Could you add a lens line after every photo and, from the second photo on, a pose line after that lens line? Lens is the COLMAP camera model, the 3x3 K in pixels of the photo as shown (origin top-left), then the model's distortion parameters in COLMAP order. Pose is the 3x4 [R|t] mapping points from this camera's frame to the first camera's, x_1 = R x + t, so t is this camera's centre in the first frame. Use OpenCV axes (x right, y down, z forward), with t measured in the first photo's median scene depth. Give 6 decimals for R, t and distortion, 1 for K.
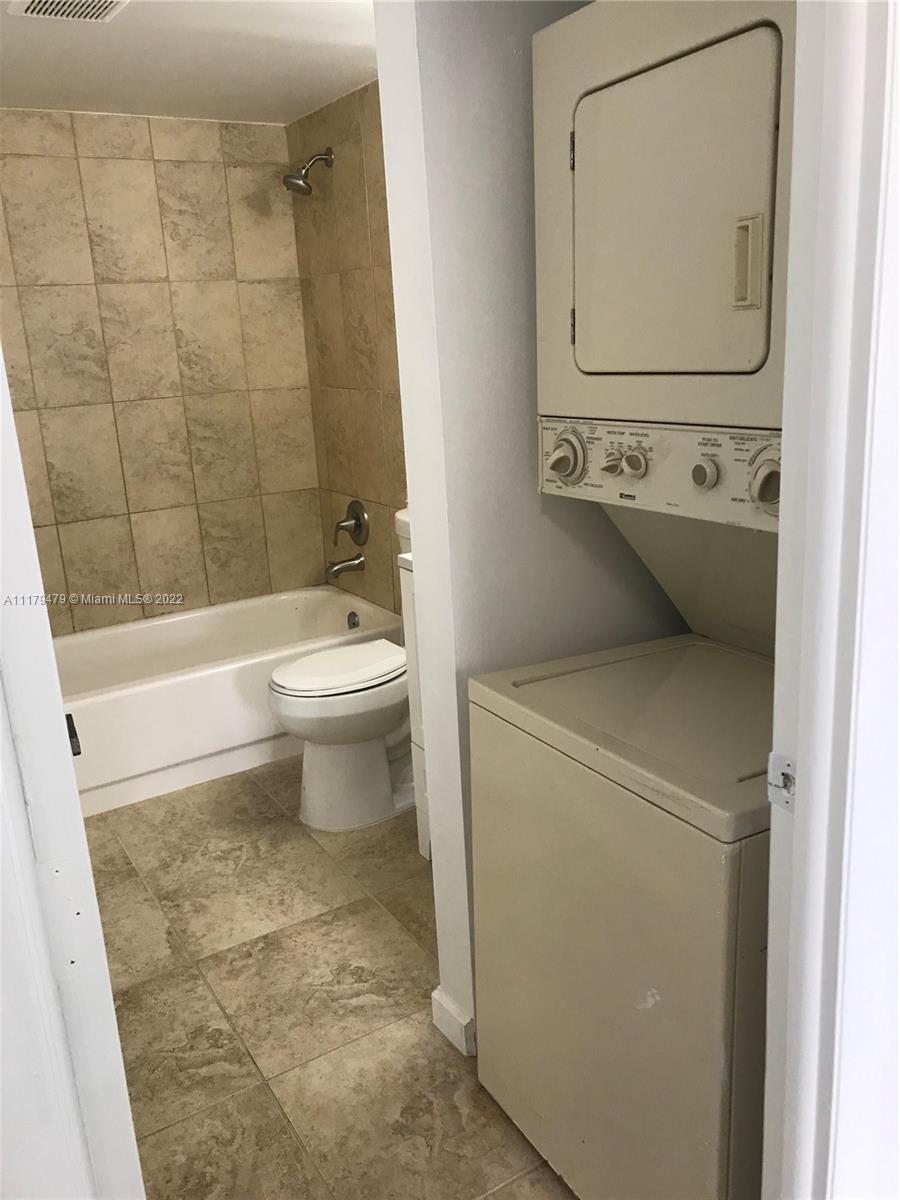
lens RADIAL K [[980.5, 0, 456.4], [0, 980.5, 595.4], [0, 0, 1]] dist [0.030133, -0.032552]
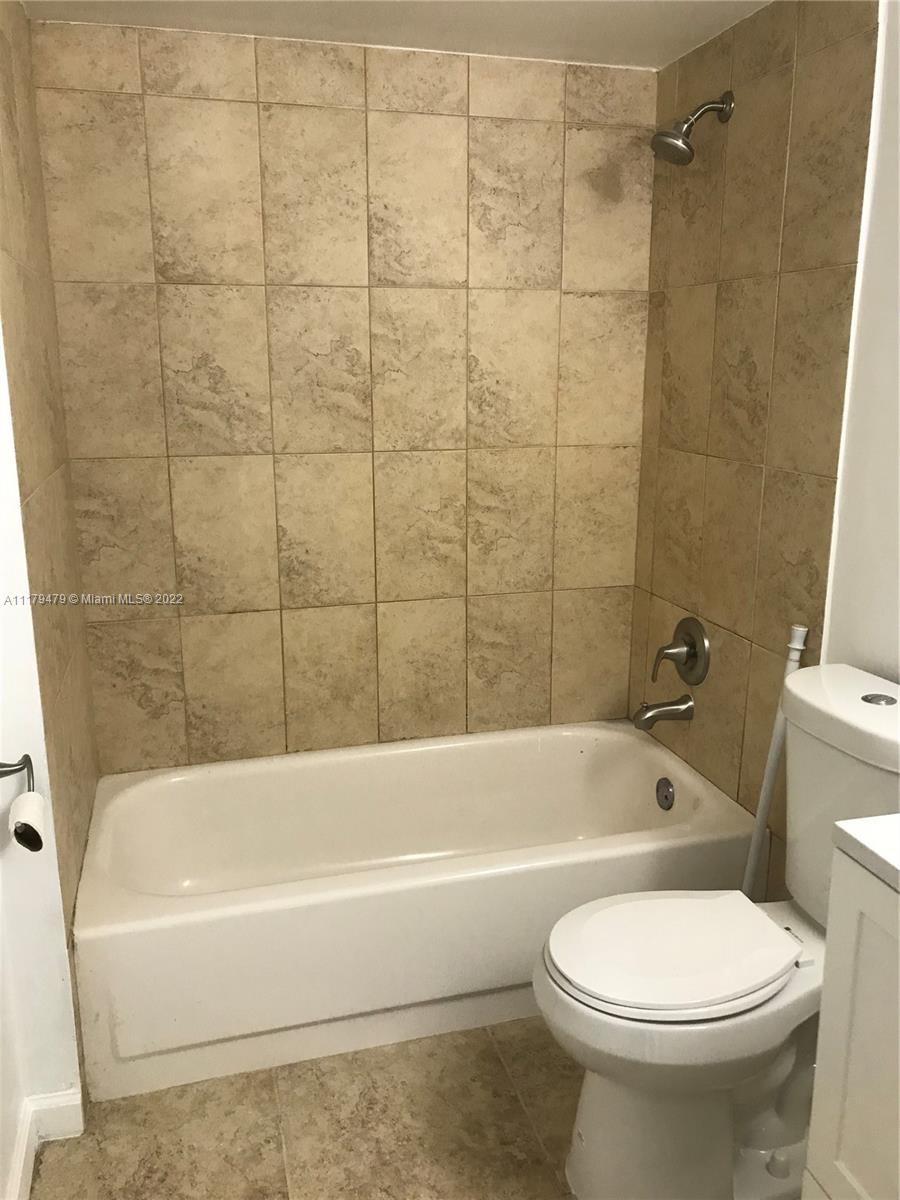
lens RADIAL K [[980.5, 0, 456.9], [0, 980.5, 607.0], [0, 0, 1]] dist [0.030133, -0.032552]
pose [[0.959030, 0.116794, -0.258108, -0.090000], [-0.122982, 0.992377, -0.007904, -0.084535], [0.255218, 0.039323, 0.966084, 0.323916]]
